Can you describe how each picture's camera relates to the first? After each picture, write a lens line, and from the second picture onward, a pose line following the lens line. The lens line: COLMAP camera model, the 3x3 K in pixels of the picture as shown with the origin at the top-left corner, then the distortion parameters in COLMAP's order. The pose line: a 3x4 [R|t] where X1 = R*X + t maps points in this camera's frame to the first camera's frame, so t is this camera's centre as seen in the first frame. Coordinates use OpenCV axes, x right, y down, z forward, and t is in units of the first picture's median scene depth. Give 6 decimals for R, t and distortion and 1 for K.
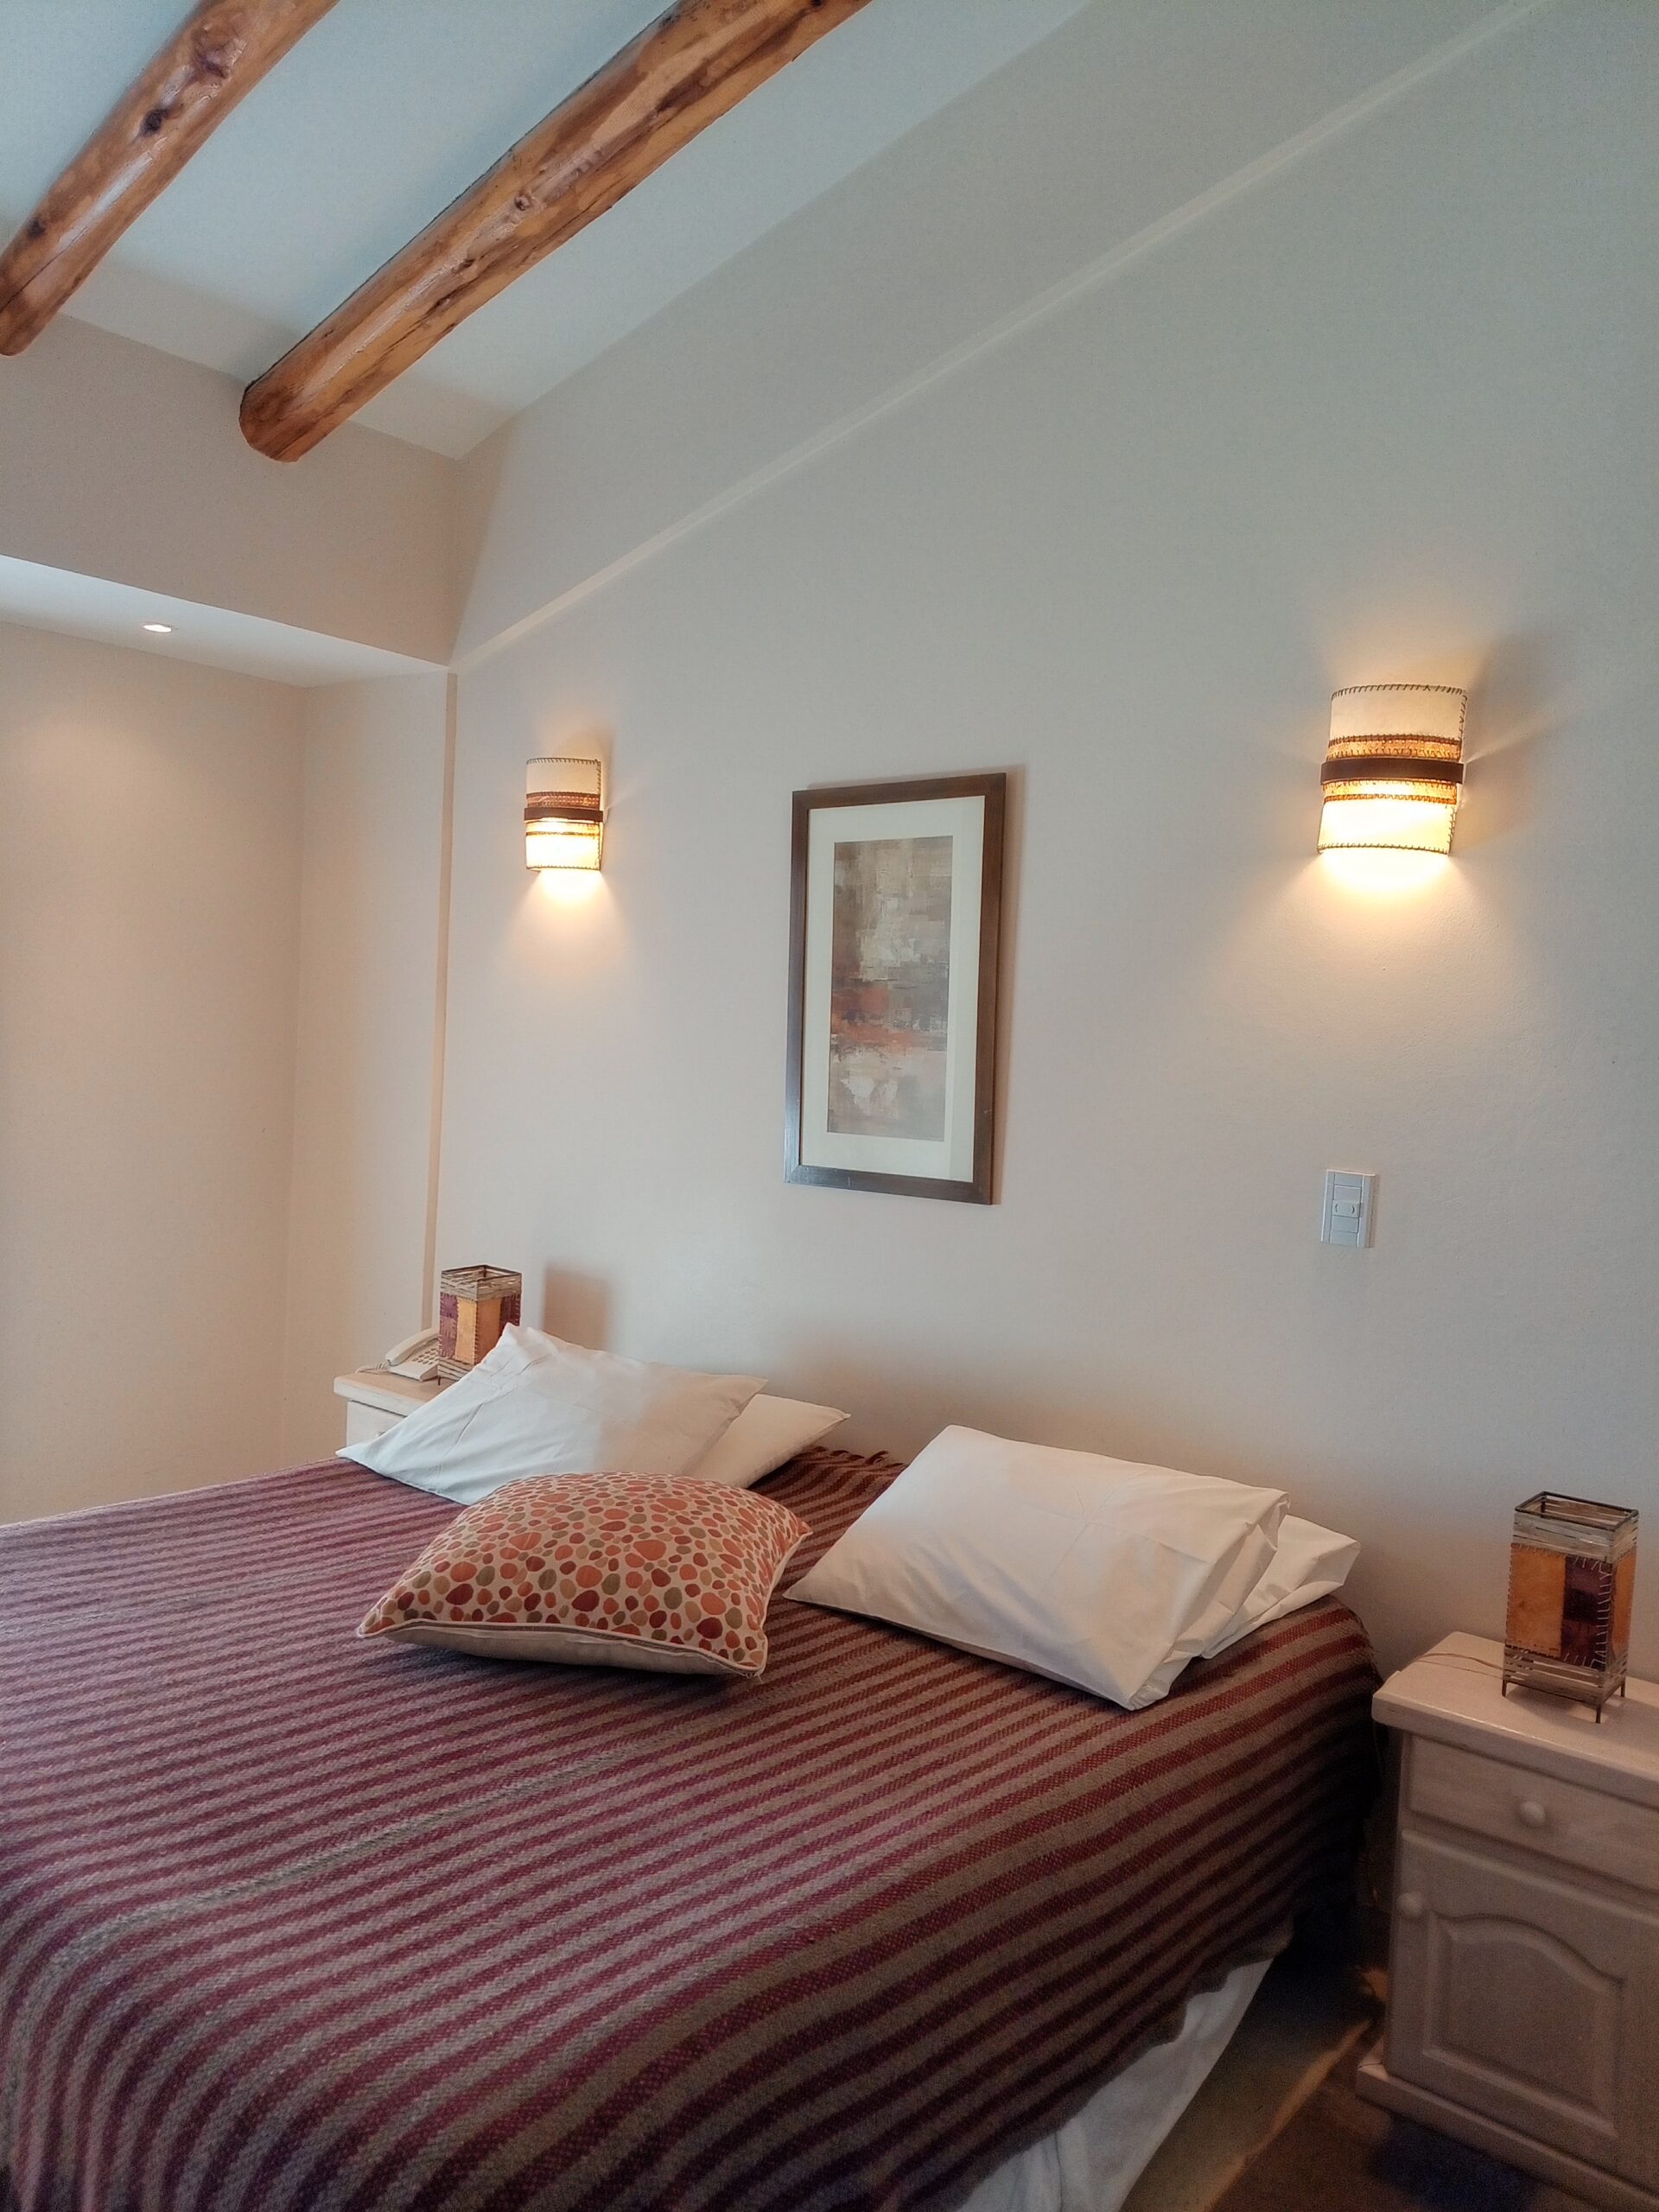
lens RADIAL K [[1654.2, 0, 818.9], [0, 1654.2, 1089.7], [0, 0, 1]] dist [0.098836, -0.149239]
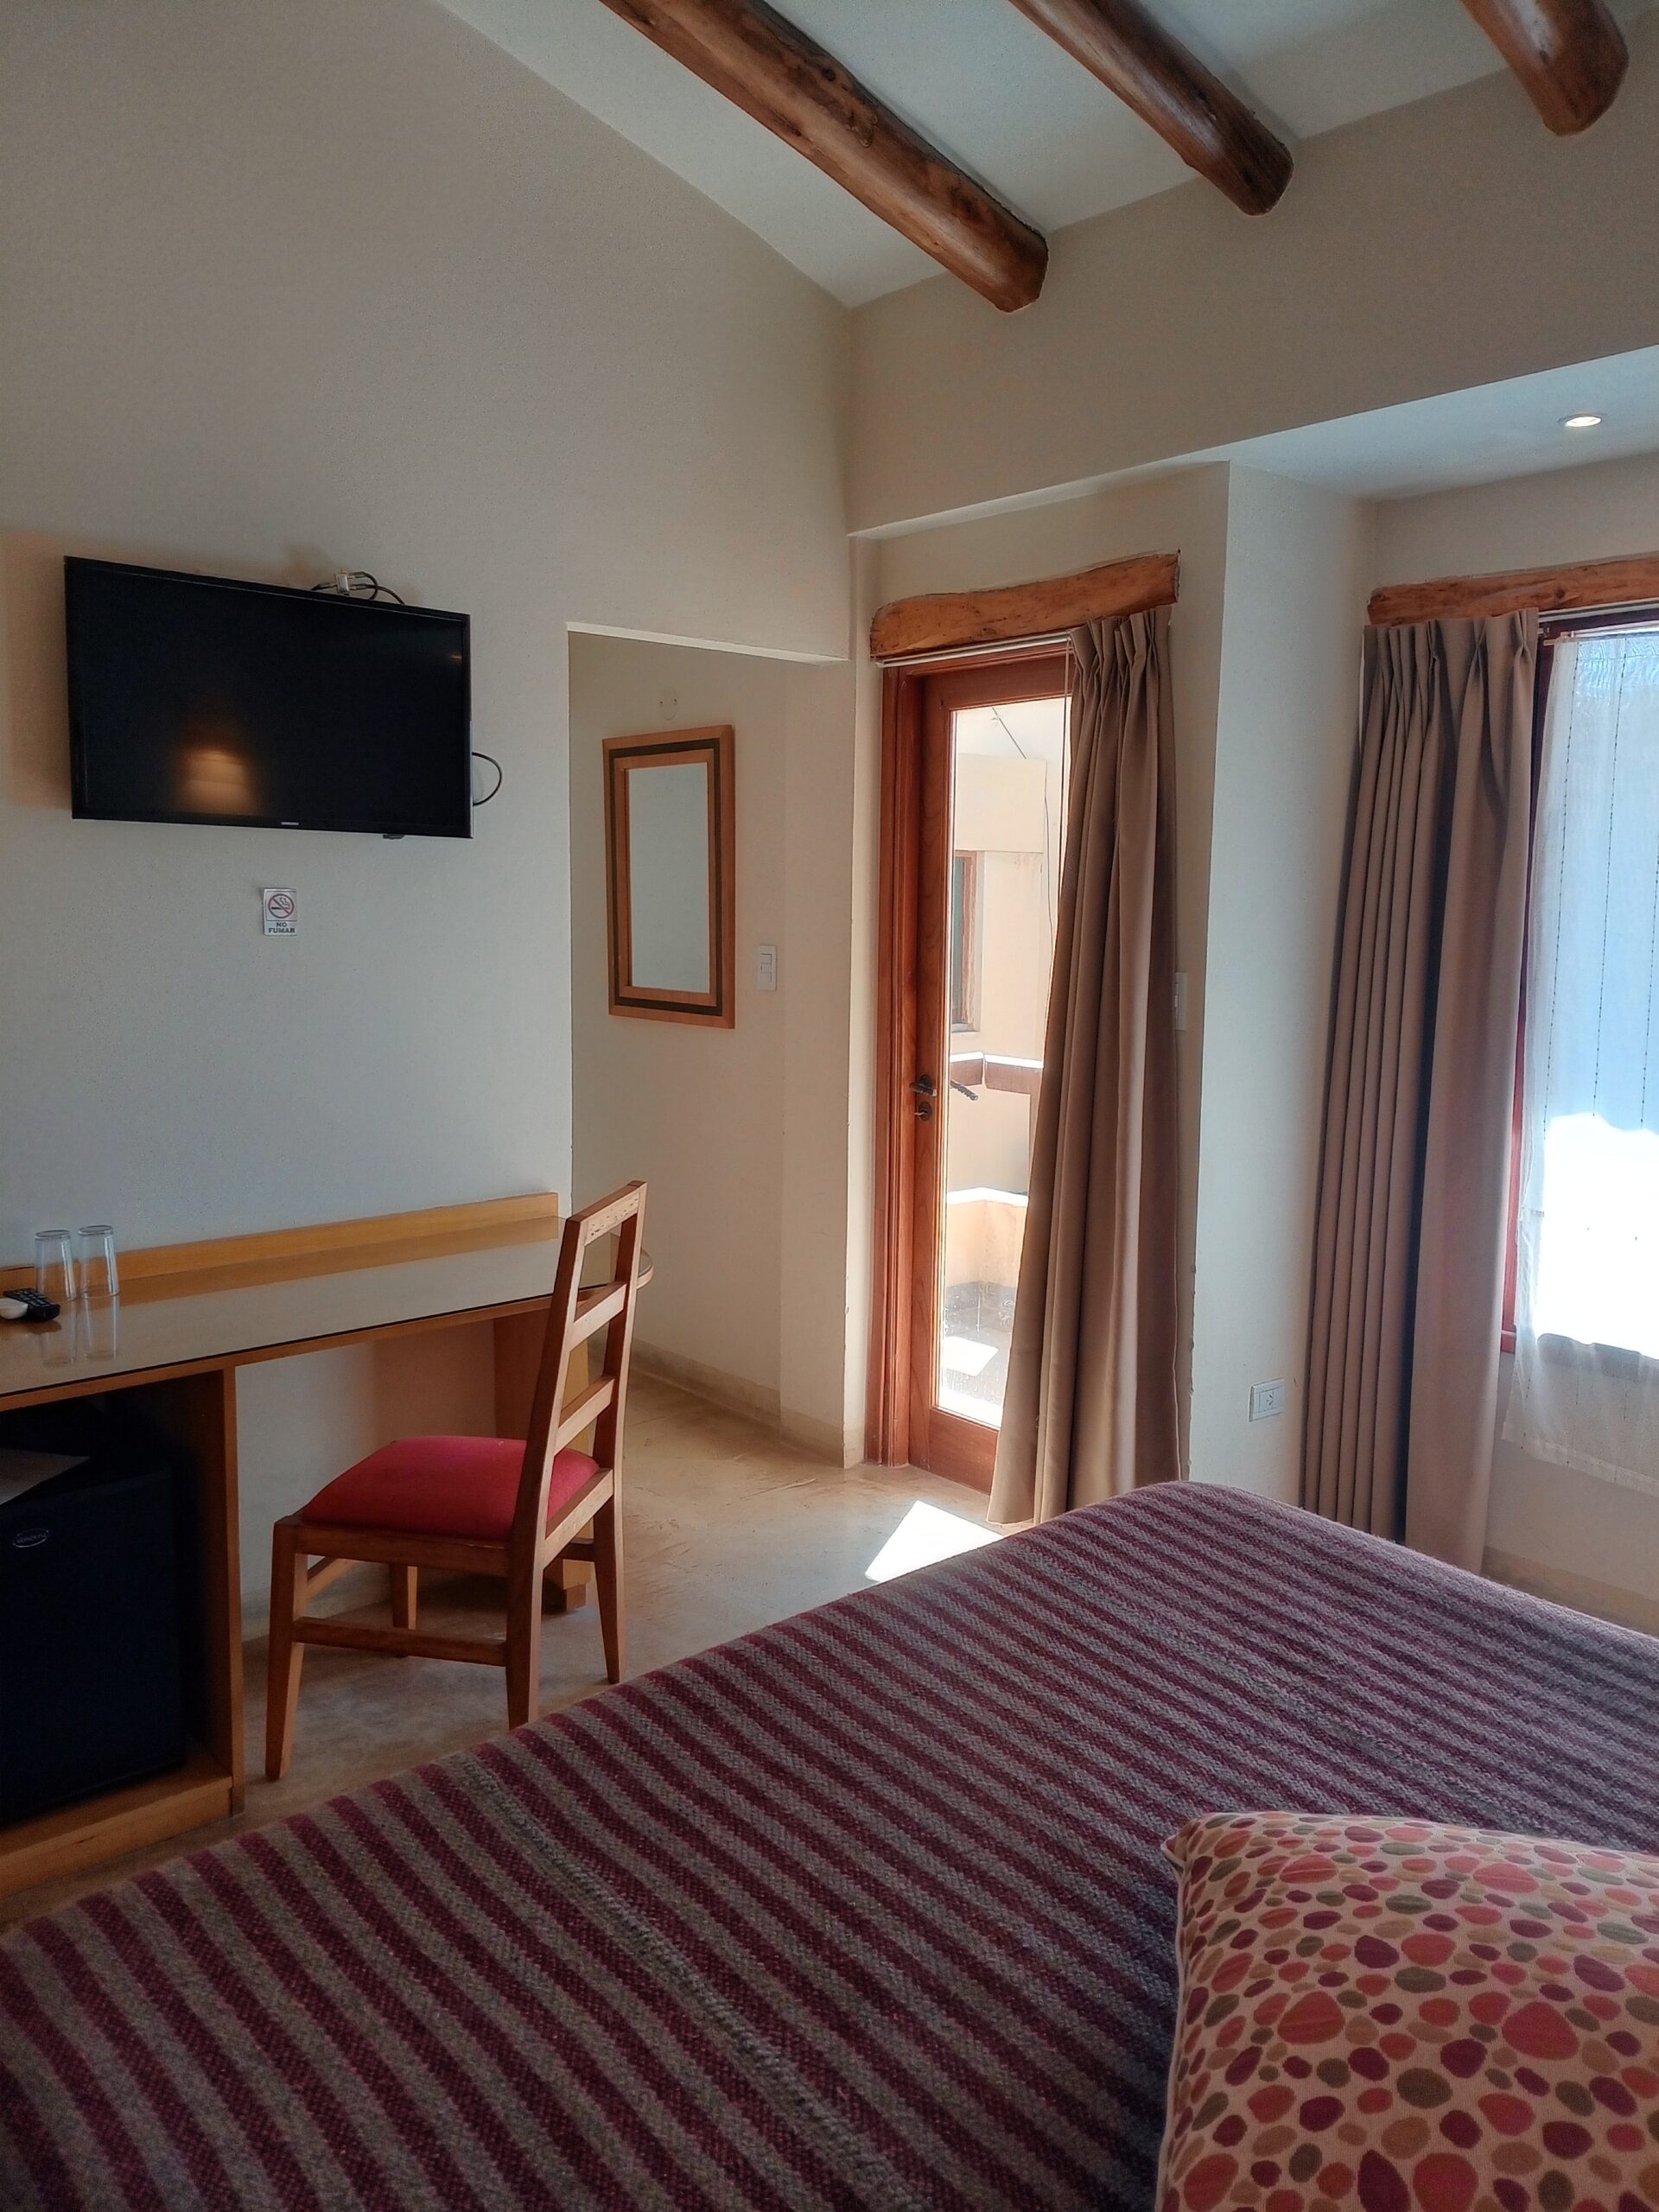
lens RADIAL K [[1654.2, 0, 818.9], [0, 1654.2, 1089.7], [0, 0, 1]] dist [0.098836, -0.149239]
pose [[-0.172987, 0.066950, -0.982646, 0.406040], [-0.066626, 0.994606, 0.079494, -0.014120], [0.982668, 0.079221, -0.167594, 1.012298]]
